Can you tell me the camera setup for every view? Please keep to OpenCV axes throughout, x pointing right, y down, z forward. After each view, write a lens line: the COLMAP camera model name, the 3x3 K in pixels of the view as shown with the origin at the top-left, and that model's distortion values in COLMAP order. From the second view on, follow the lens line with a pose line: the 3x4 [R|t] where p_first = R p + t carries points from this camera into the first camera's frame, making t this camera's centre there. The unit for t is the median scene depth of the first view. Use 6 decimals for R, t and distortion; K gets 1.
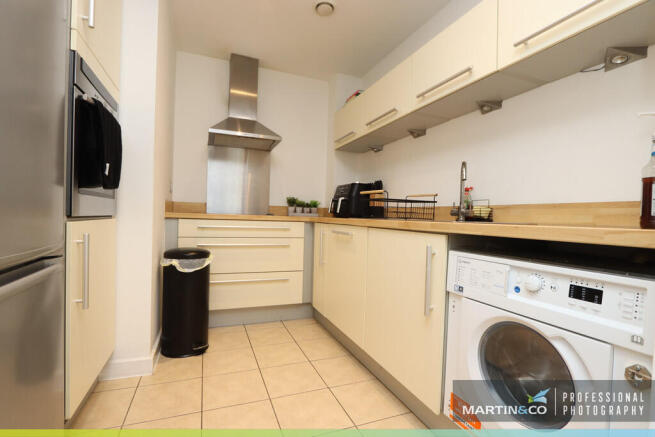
lens RADIAL K [[302.1, 0, 325.2], [0, 302.1, 219.1], [0, 0, 1]] dist [-0.024019, -0.000053]
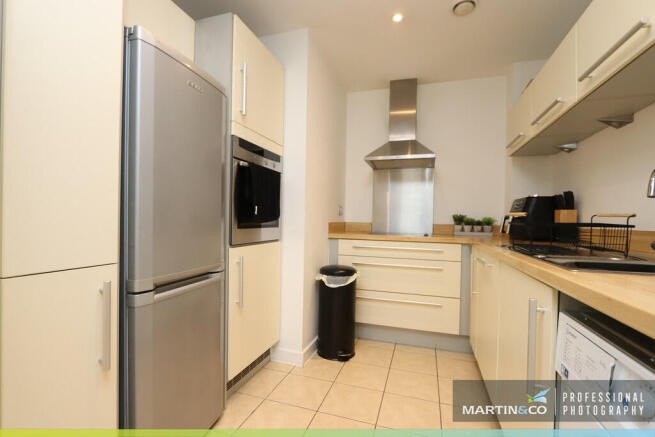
lens RADIAL K [[302.1, 0, 324.2], [0, 302.1, 218.3], [0, 0, 1]] dist [-0.024019, -0.000053]
pose [[0.758284, -0.017581, -0.651687, 0.231514], [-0.001390, 0.999590, -0.028583, -0.046304], [0.651923, 0.022580, 0.757949, 0.065774]]
